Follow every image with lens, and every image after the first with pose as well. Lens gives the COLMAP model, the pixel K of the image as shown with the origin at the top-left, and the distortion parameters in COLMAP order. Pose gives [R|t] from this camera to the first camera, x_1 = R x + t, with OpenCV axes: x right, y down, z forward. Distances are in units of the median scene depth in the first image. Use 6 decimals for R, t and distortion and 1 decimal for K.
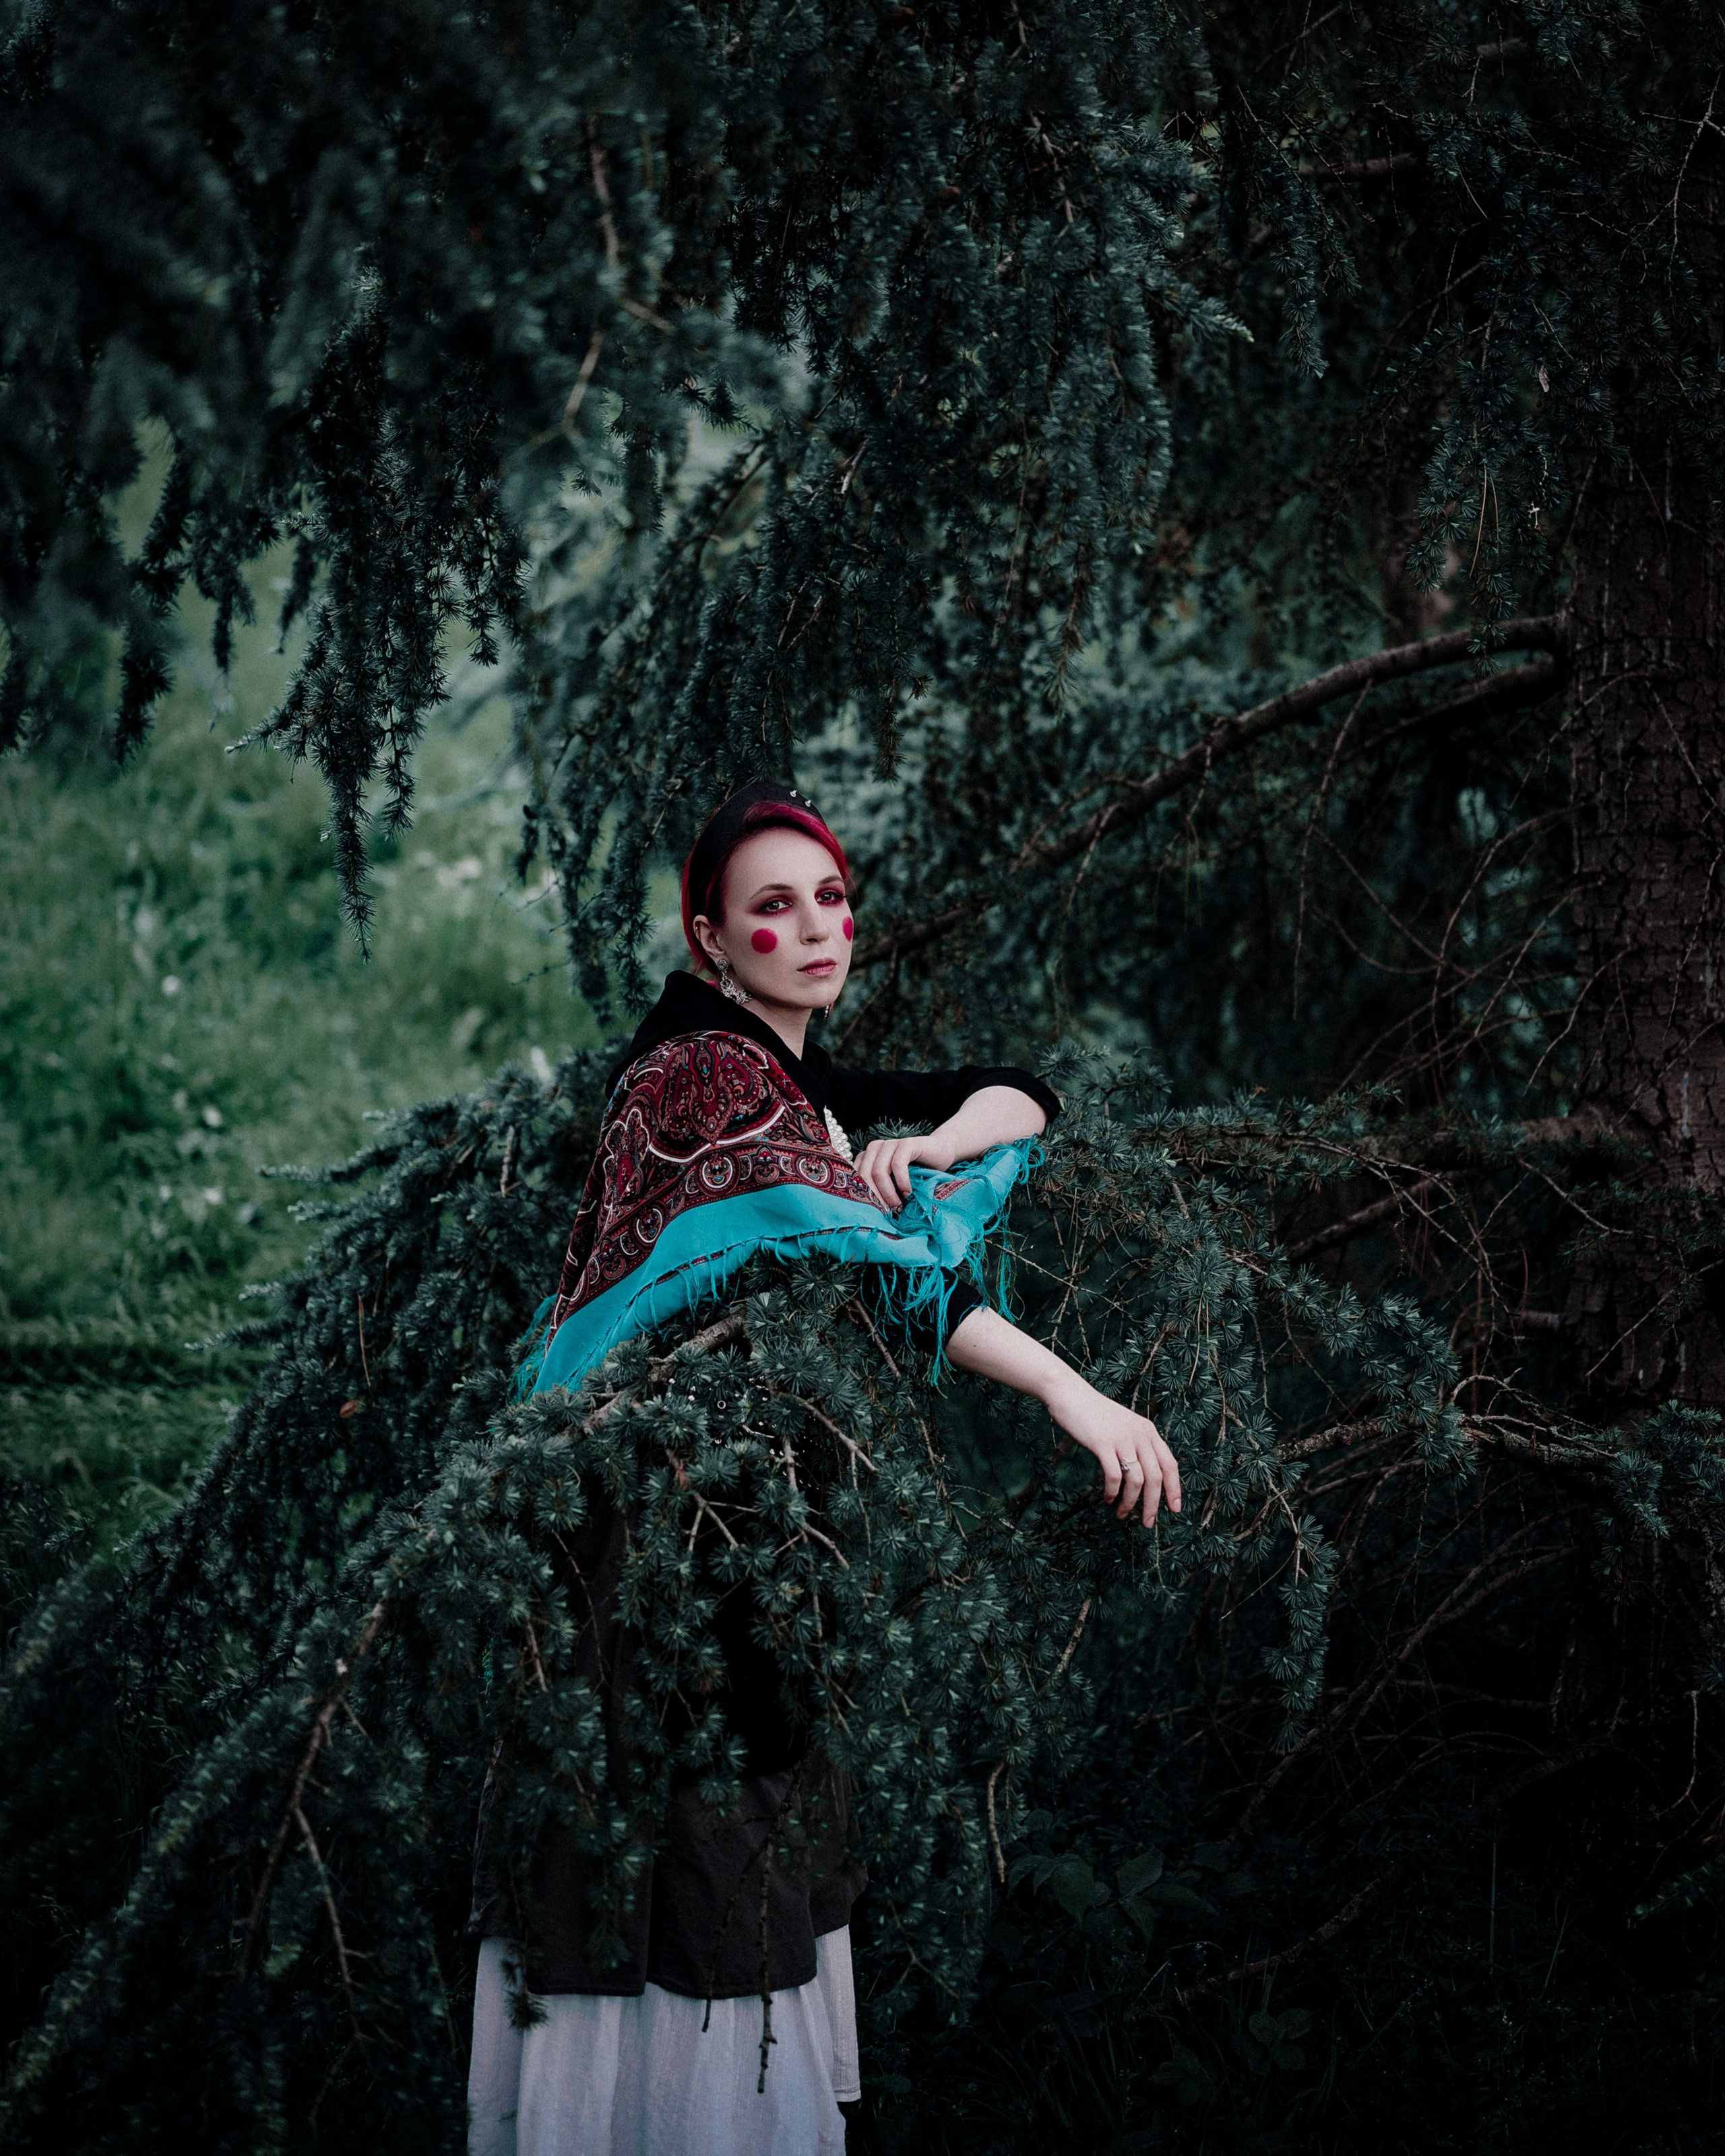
lens RADIAL K [[2741.0, 0, 862.5], [0, 2741.0, 1078.0], [0, 0, 1]] dist [-0.724436, 1.473842]
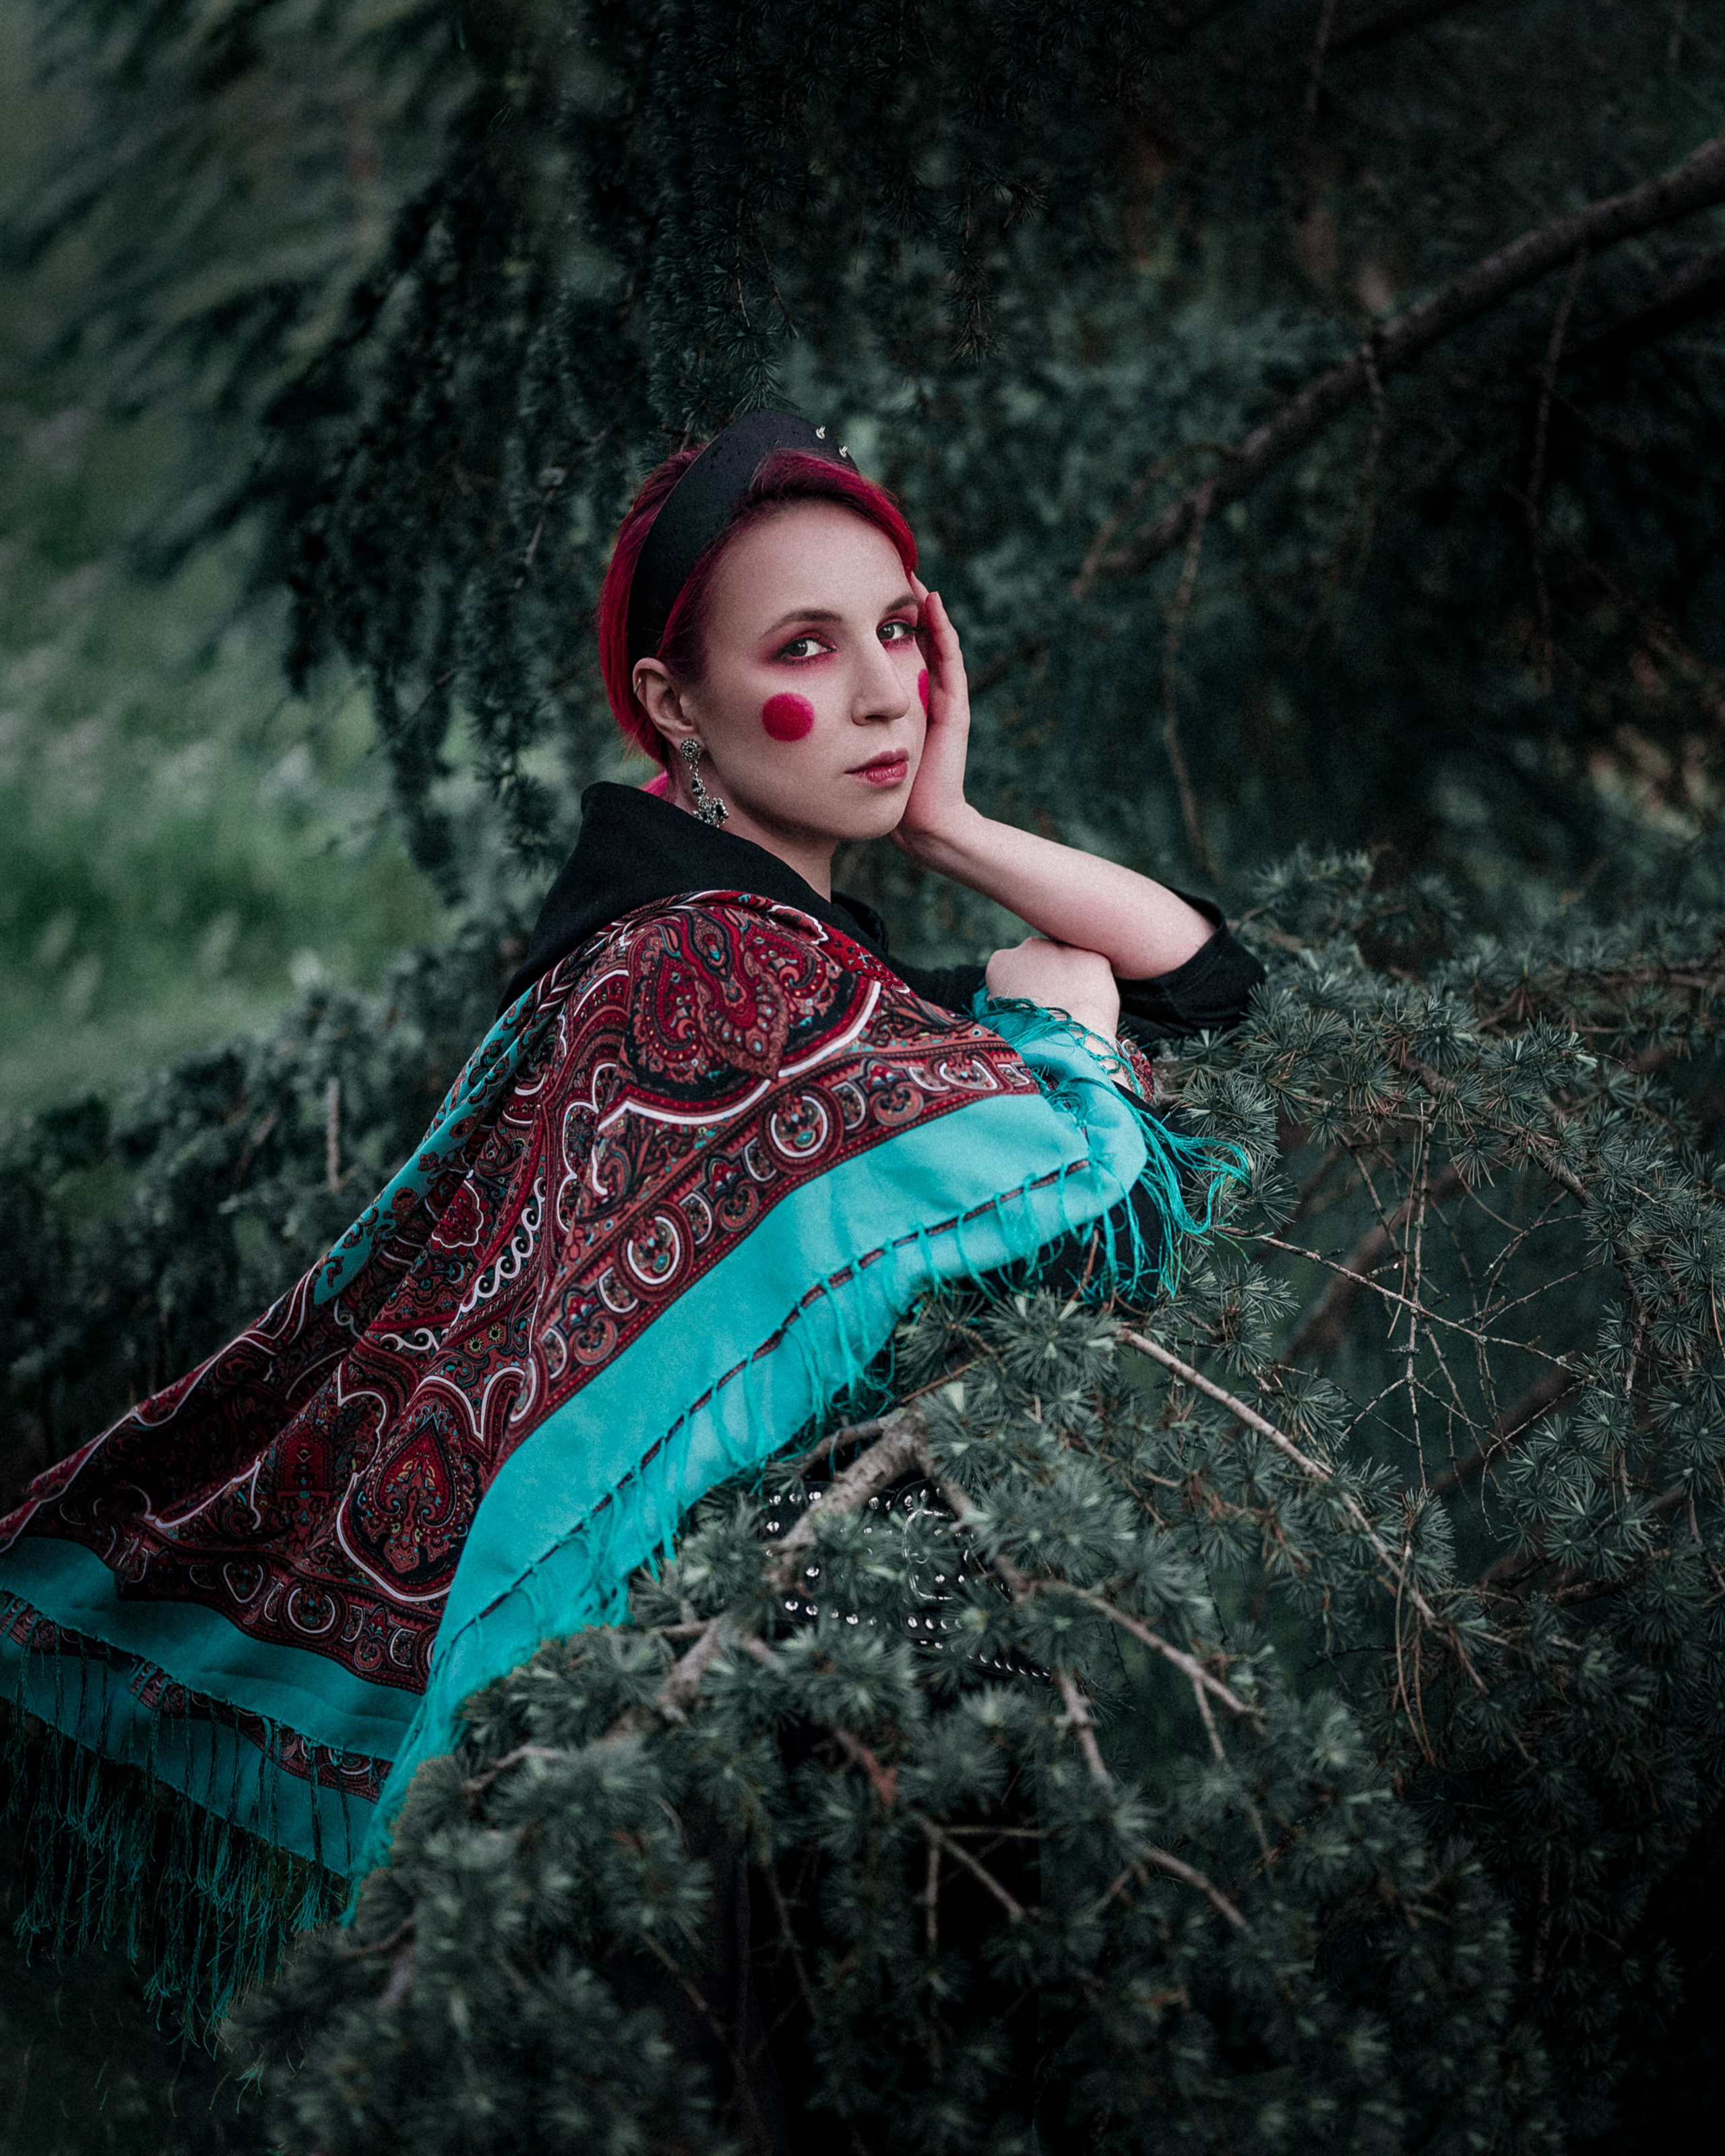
lens RADIAL K [[2741.0, 0, 862.5], [0, 2741.0, 1078.0], [0, 0, 1]] dist [-0.724436, 1.473842]
pose [[0.987310, -0.107874, 0.116539, -0.105756], [0.100564, 0.992679, 0.066897, -0.014160], [-0.122903, -0.054328, 0.990931, 0.491854]]
